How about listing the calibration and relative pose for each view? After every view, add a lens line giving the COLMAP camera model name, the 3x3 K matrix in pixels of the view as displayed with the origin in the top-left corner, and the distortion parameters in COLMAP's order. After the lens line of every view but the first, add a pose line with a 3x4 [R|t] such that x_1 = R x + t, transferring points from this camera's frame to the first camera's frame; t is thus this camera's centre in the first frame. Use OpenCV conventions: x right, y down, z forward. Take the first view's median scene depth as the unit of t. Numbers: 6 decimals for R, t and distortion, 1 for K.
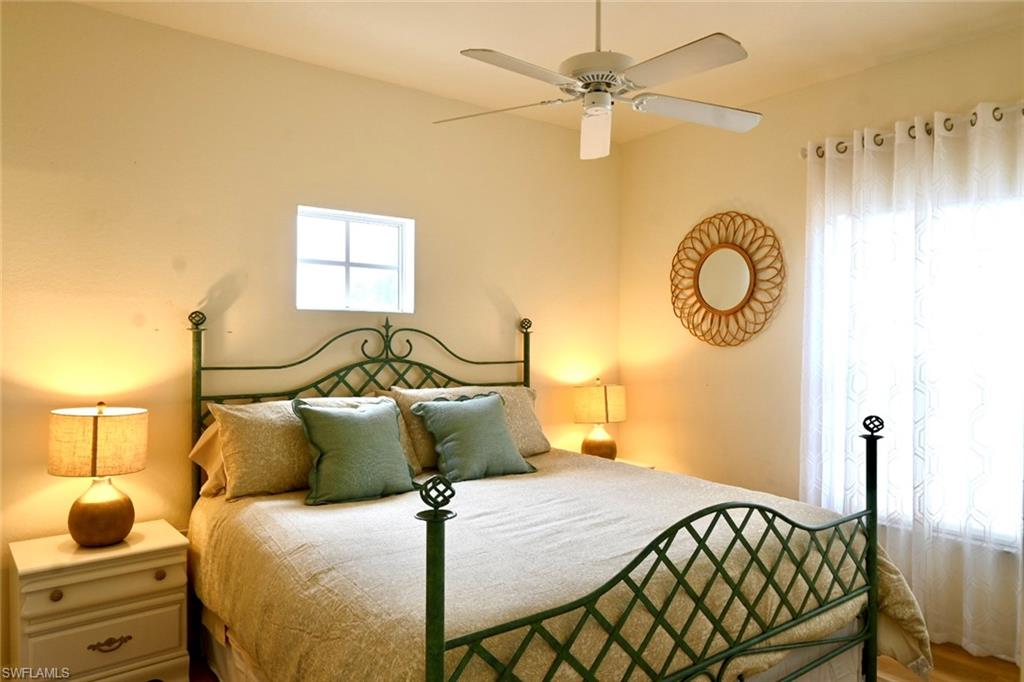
lens RADIAL K [[696.3, 0, 512.6], [0, 696.3, 339.2], [0, 0, 1]] dist [-0.002845, -0.003202]
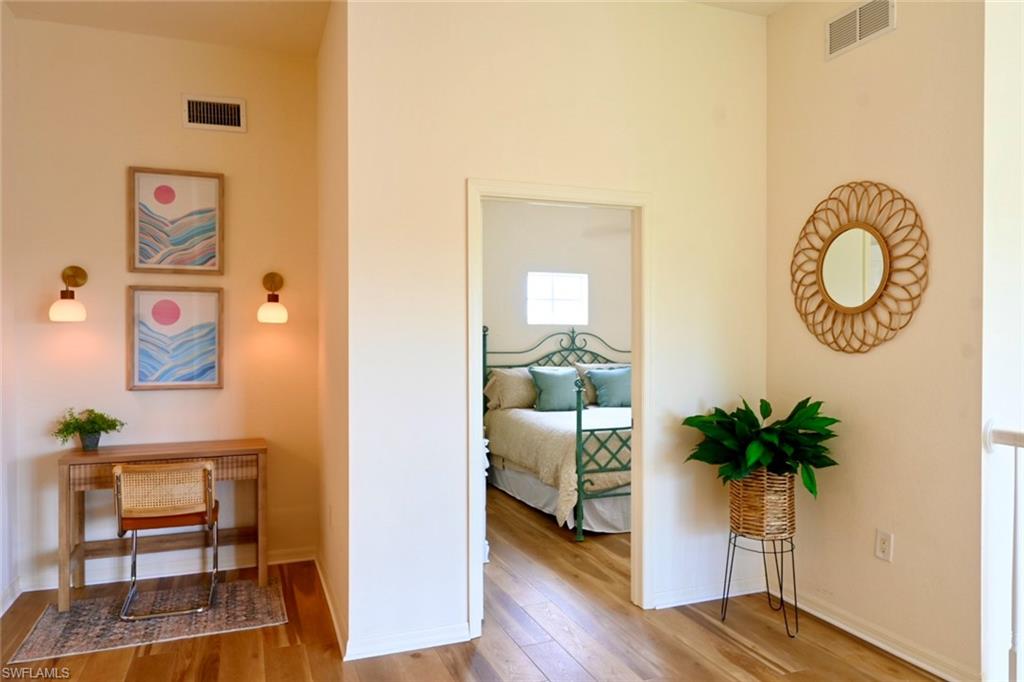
lens RADIAL K [[696.3, 0, 512.6], [0, 696.3, 339.2], [0, 0, 1]] dist [-0.002845, -0.003202]
pose [[0.957974, -0.007415, -0.286759, 0.215364], [0.005745, 0.999961, -0.006666, 0.013955], [0.286797, 0.004738, 0.957980, -0.906246]]
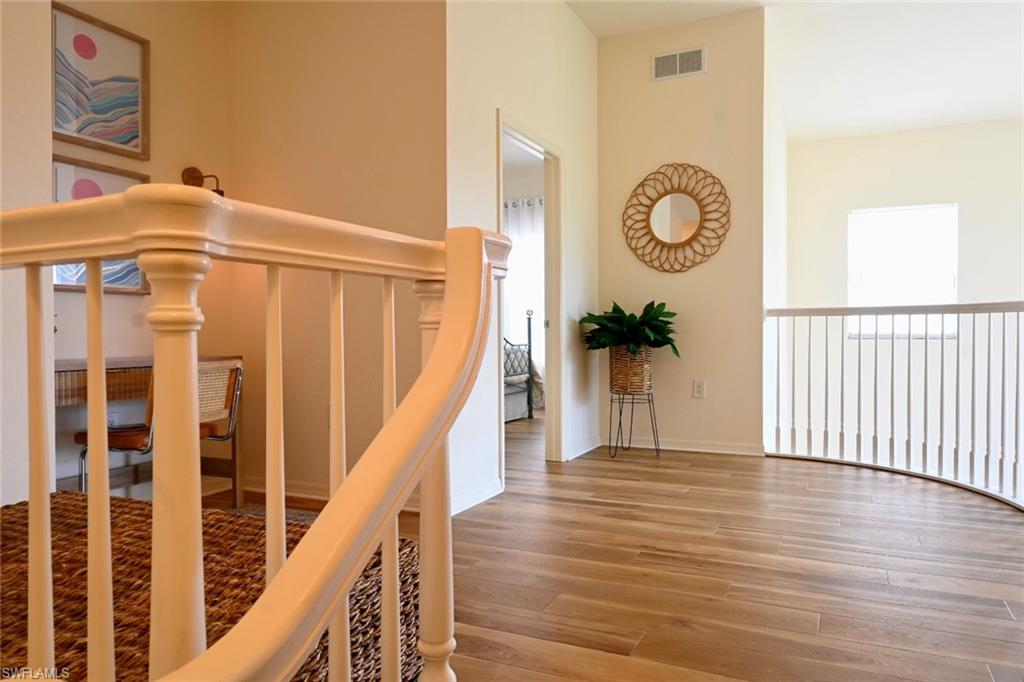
lens RADIAL K [[696.3, 0, 512.6], [0, 696.3, 339.2], [0, 0, 1]] dist [-0.002845, -0.003202]
pose [[0.894148, -0.019296, 0.447356, -0.554677], [0.018432, 0.999810, 0.006284, 0.149773], [-0.447393, 0.002627, 0.894334, -1.036157]]
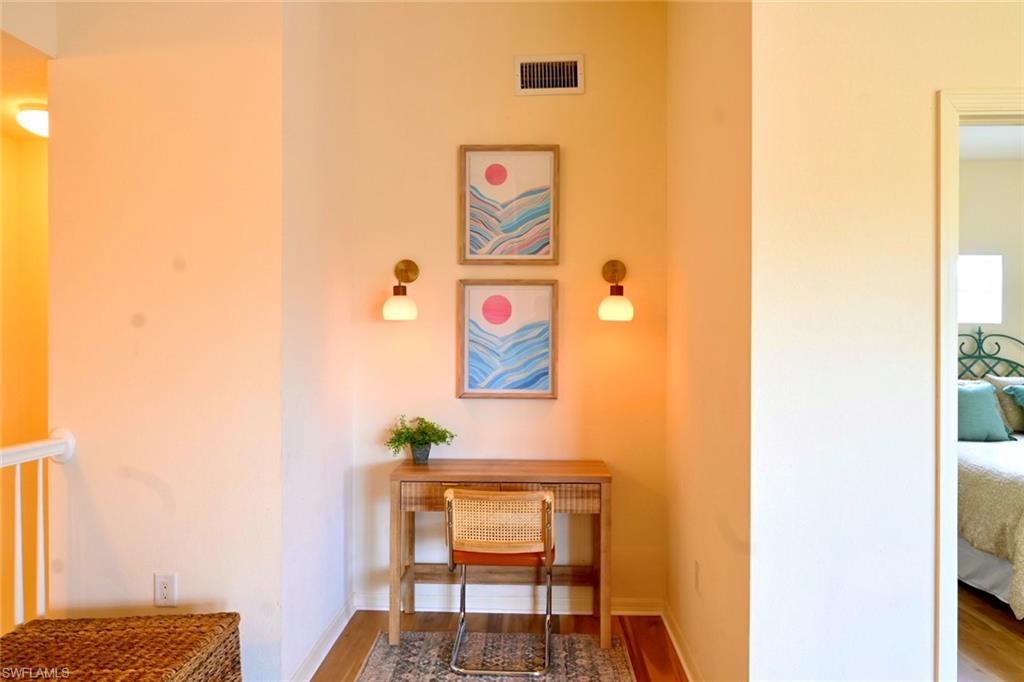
lens RADIAL K [[696.3, 0, 512.6], [0, 696.3, 339.2], [0, 0, 1]] dist [-0.002845, -0.003202]
pose [[0.764480, -0.004351, -0.644633, 0.005952], [-0.002746, 0.999946, -0.010006, 0.011346], [0.644642, 0.009420, 0.764427, -0.725047]]
